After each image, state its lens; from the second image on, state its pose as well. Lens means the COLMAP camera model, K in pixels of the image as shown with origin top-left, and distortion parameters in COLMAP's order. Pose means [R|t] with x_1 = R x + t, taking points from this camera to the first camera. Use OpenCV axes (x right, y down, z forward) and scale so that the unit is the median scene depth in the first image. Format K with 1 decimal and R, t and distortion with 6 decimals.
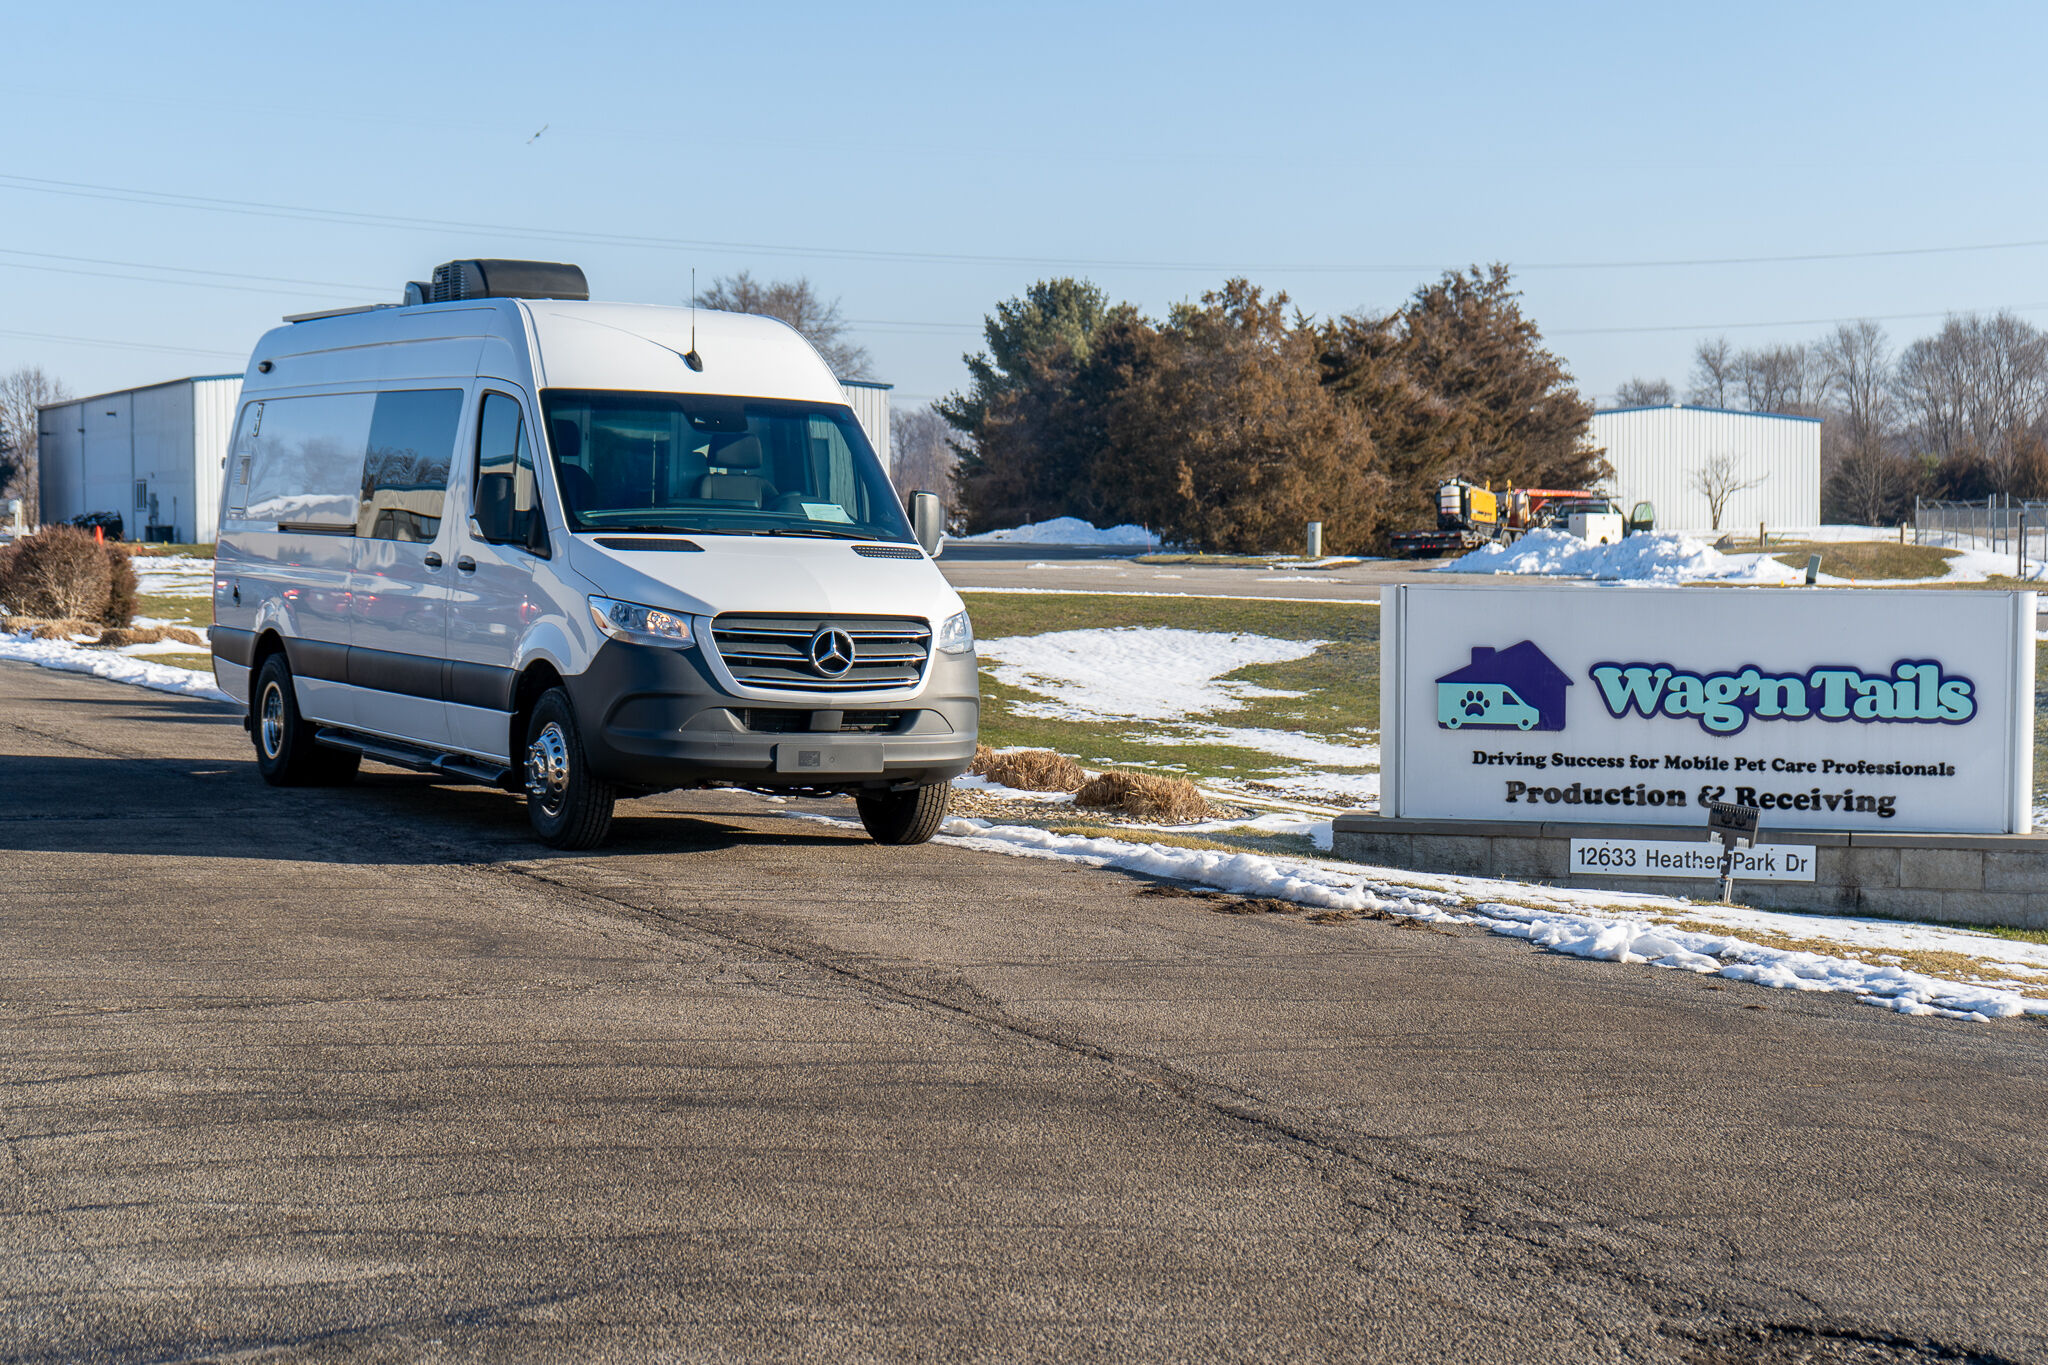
lens RADIAL K [[3485.0, 0, 1022.4], [0, 3485.0, 685.5], [0, 0, 1]] dist [0.033064, 0.000000]
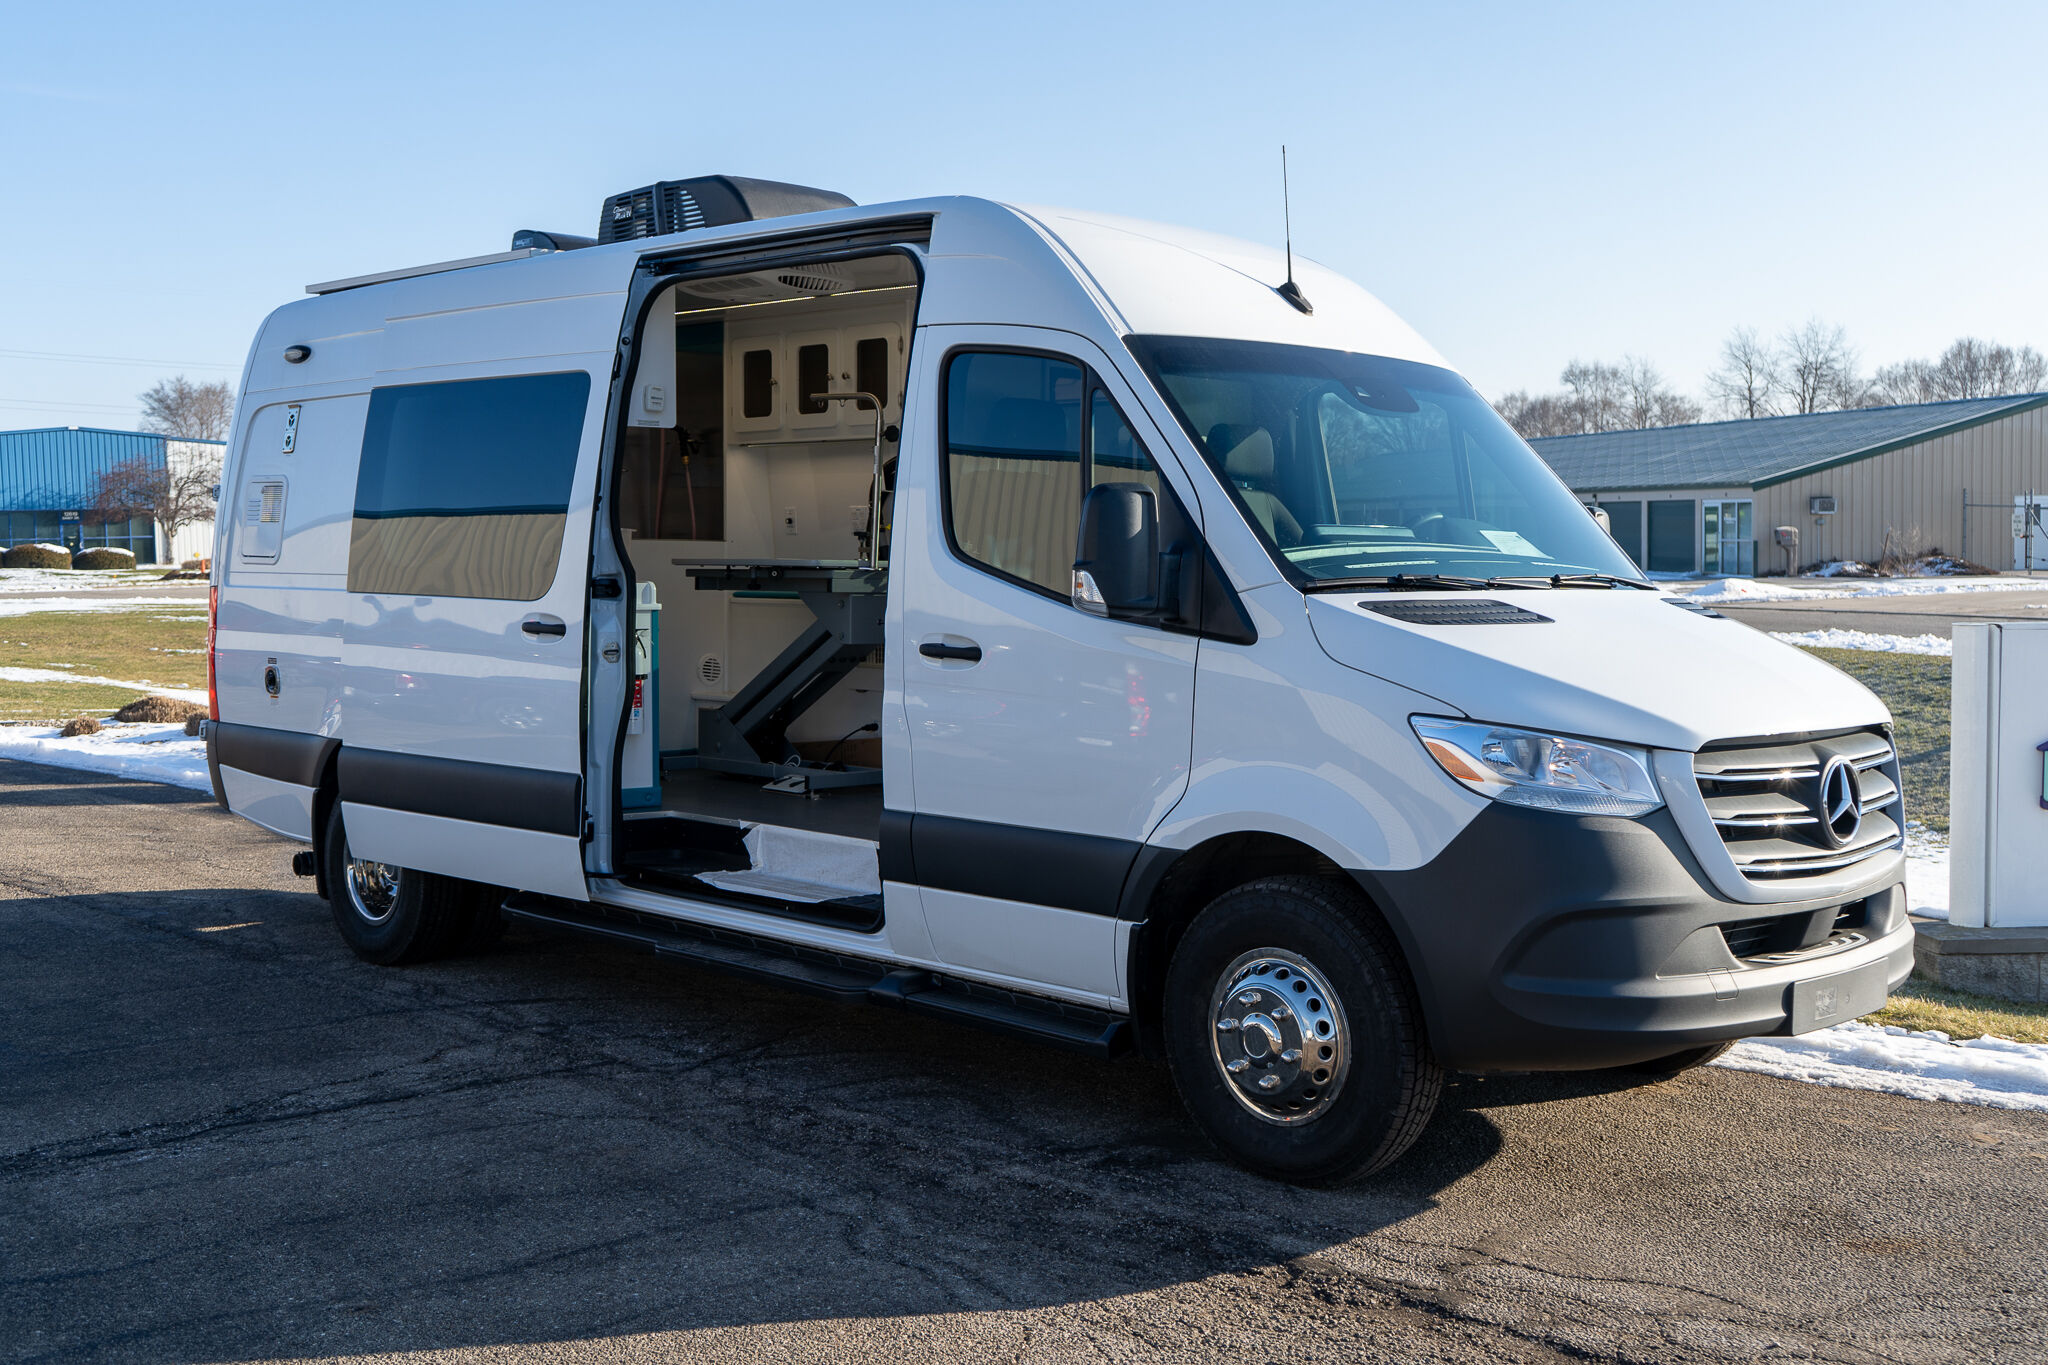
lens RADIAL K [[2198.0, 0, 1026.5], [0, 2198.0, 685.1], [0, 0, 1]] dist [-0.033092, 0.000000]
pose [[0.955269, -0.037930, 0.293296, -0.242330], [0.032250, 0.999187, 0.024181, -0.035234], [-0.293975, -0.013640, 0.955716, 0.622319]]
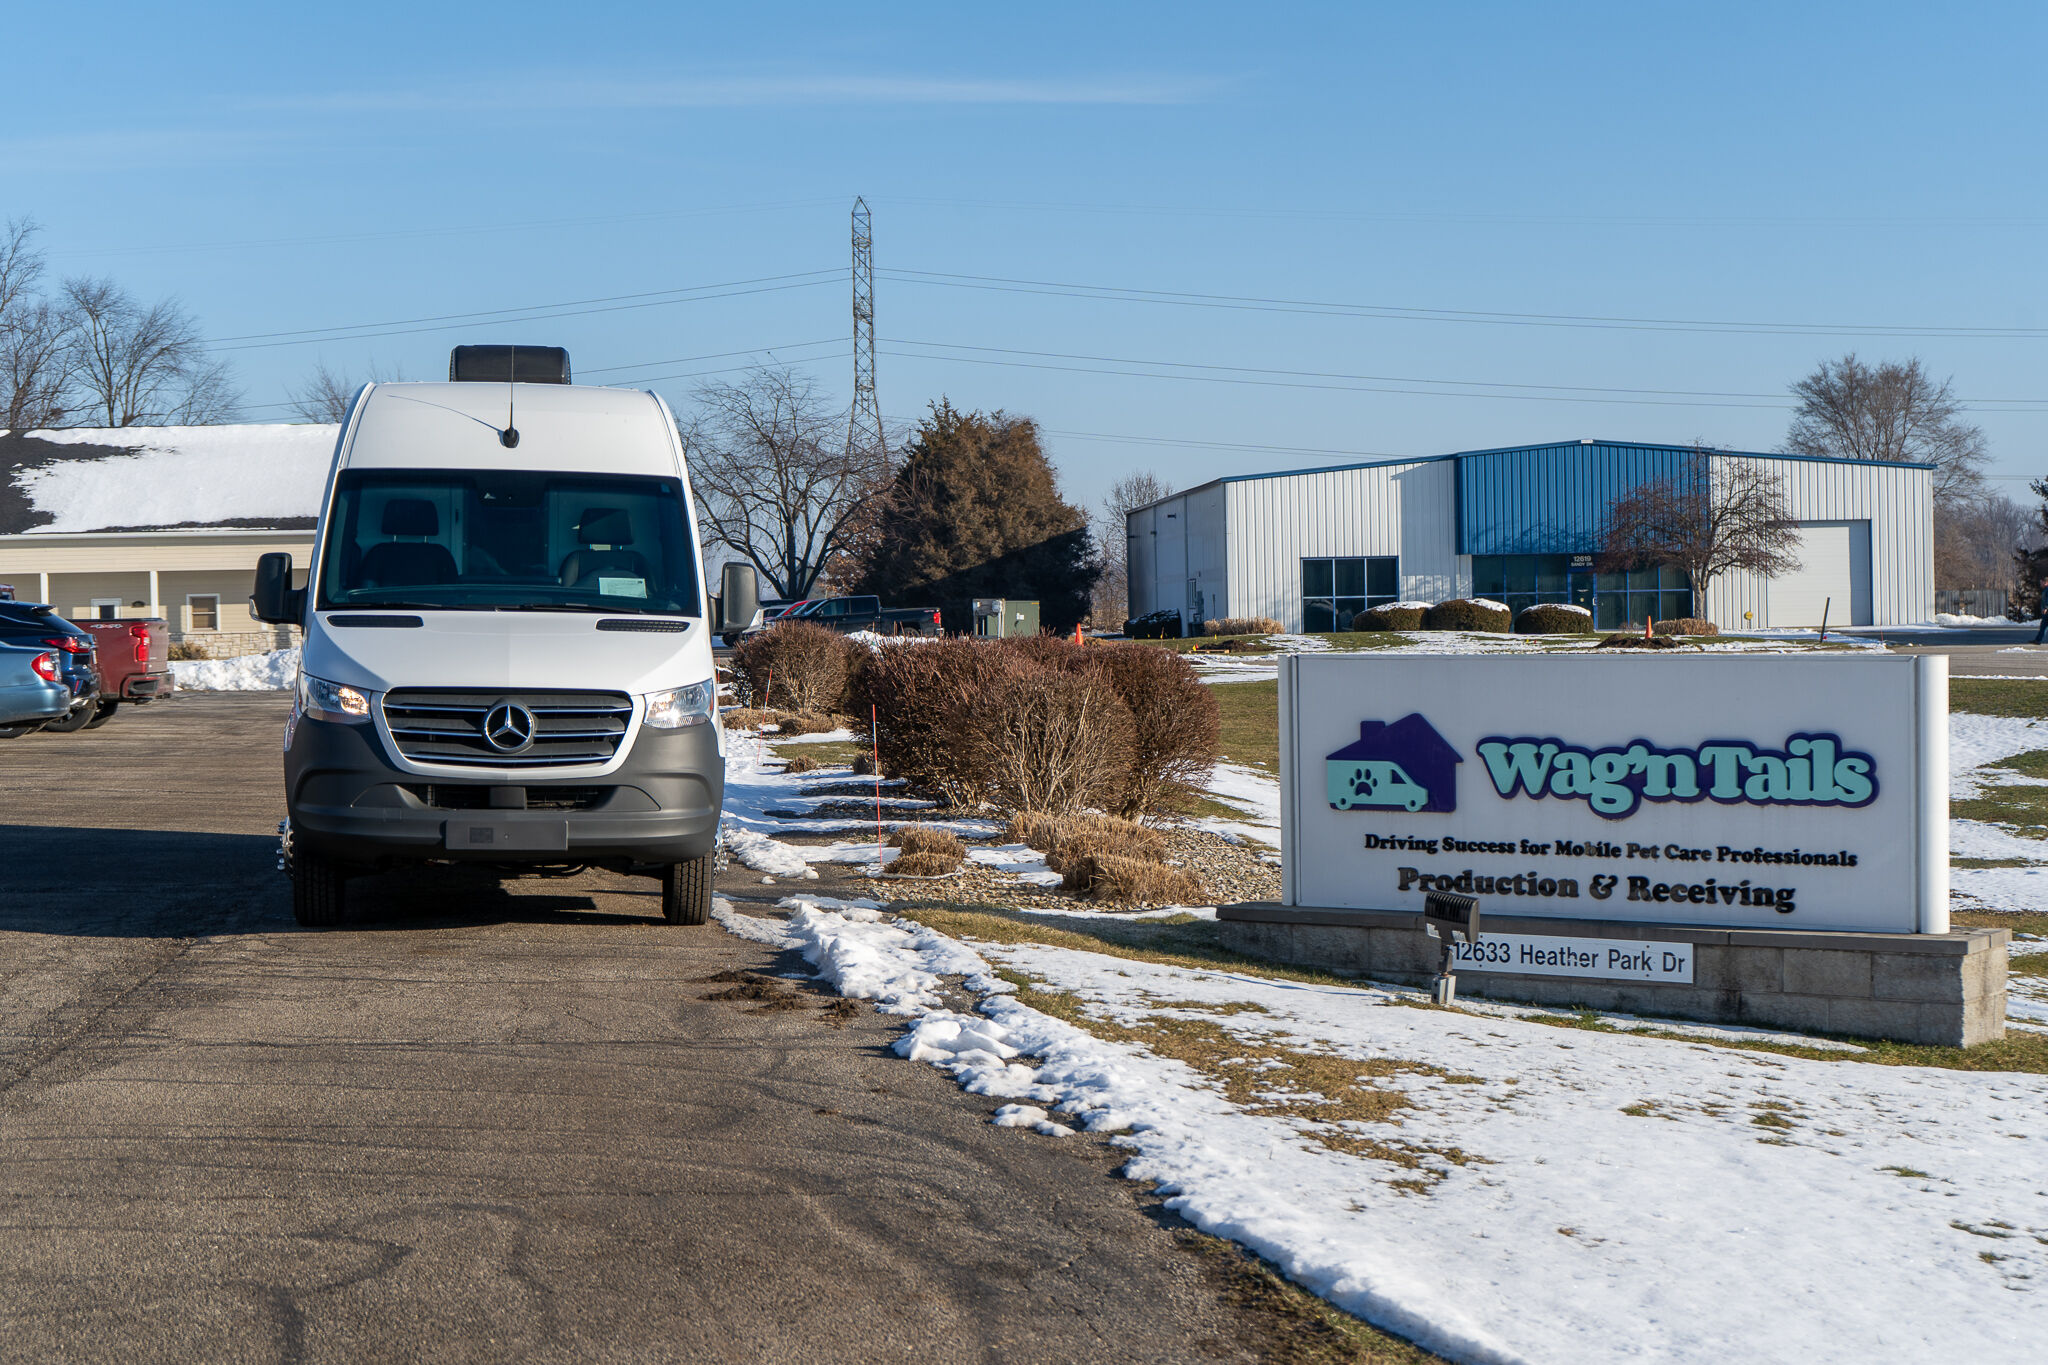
lens RADIAL K [[3452.9, 0, 1025.6], [0, 3452.9, 679.1], [0, 0, 1]] dist [0.098171, 0.000000]
pose [[0.943524, -0.008692, -0.331190, 0.356664], [-0.000790, 0.999594, -0.028485, 0.004058], [0.331304, 0.027138, 0.943134, 0.110654]]
